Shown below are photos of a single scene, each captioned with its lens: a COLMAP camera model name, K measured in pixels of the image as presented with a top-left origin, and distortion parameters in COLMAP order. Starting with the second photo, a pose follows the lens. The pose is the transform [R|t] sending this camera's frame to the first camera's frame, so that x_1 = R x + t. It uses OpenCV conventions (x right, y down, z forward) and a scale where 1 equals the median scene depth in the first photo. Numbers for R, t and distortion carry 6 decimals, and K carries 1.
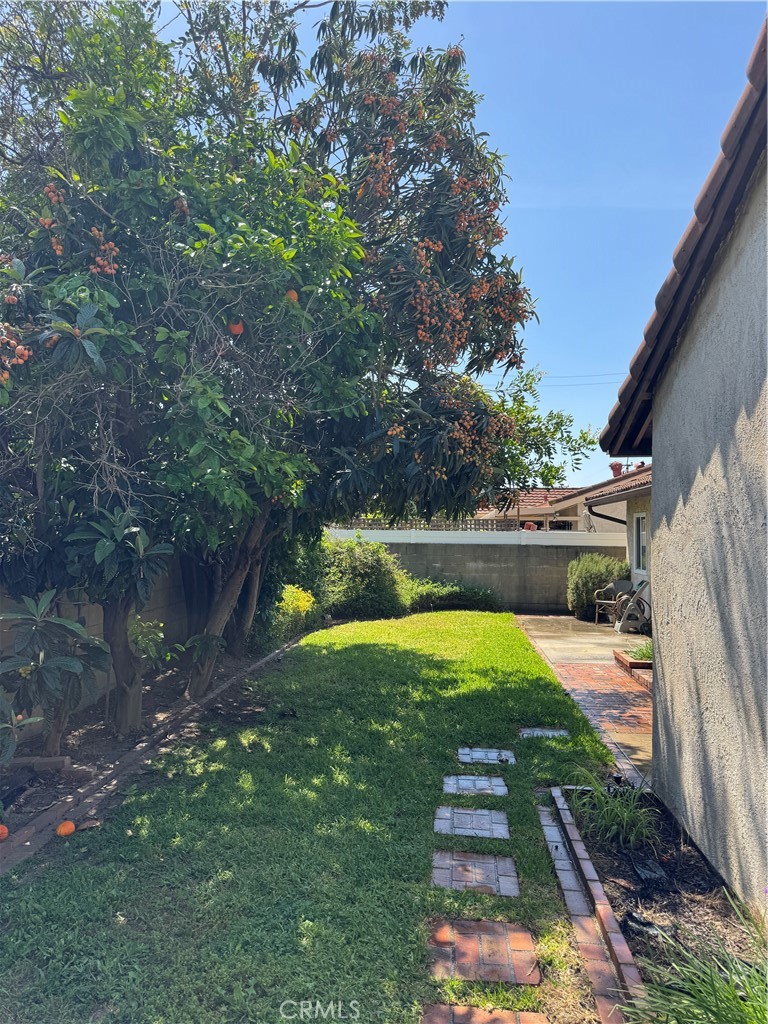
lens RADIAL K [[719.6, 0, 383.2], [0, 719.6, 517.4], [0, 0, 1]] dist [0.085777, -0.089595]
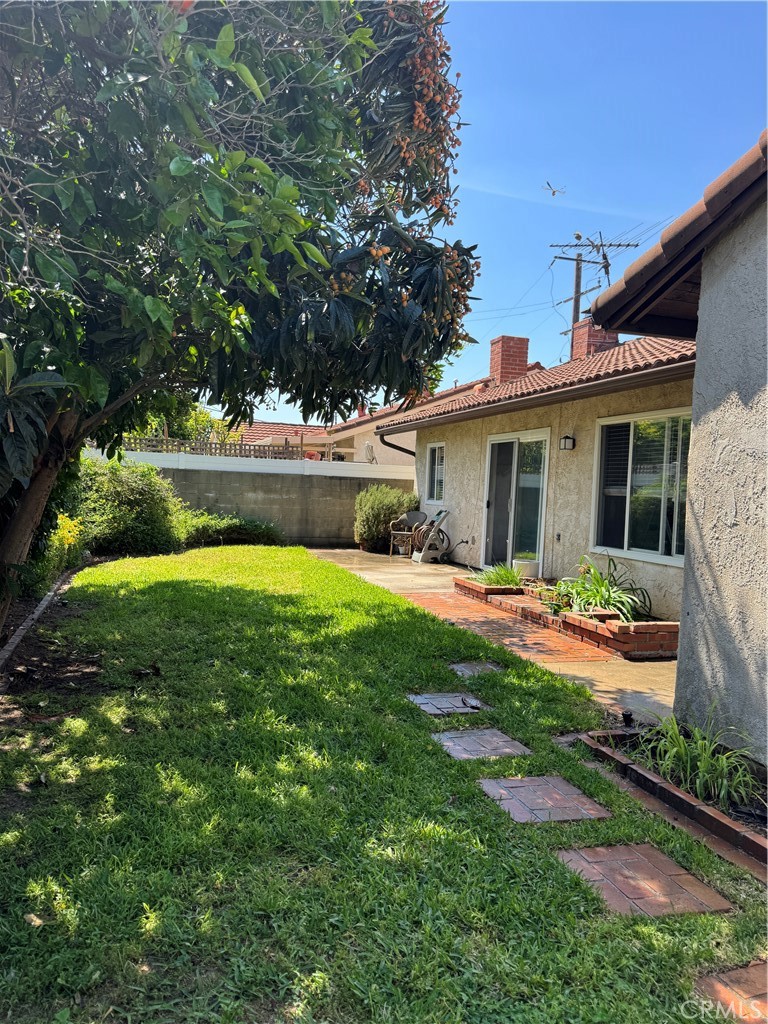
lens RADIAL K [[713.1, 0, 384.2], [0, 713.1, 541.1], [0, 0, 1]] dist [0.031399, -0.001869]
pose [[0.919792, -0.005752, 0.392364, -0.089694], [-0.037574, 0.994007, 0.102654, 0.029460], [-0.390603, -0.109163, 0.914064, 0.131987]]
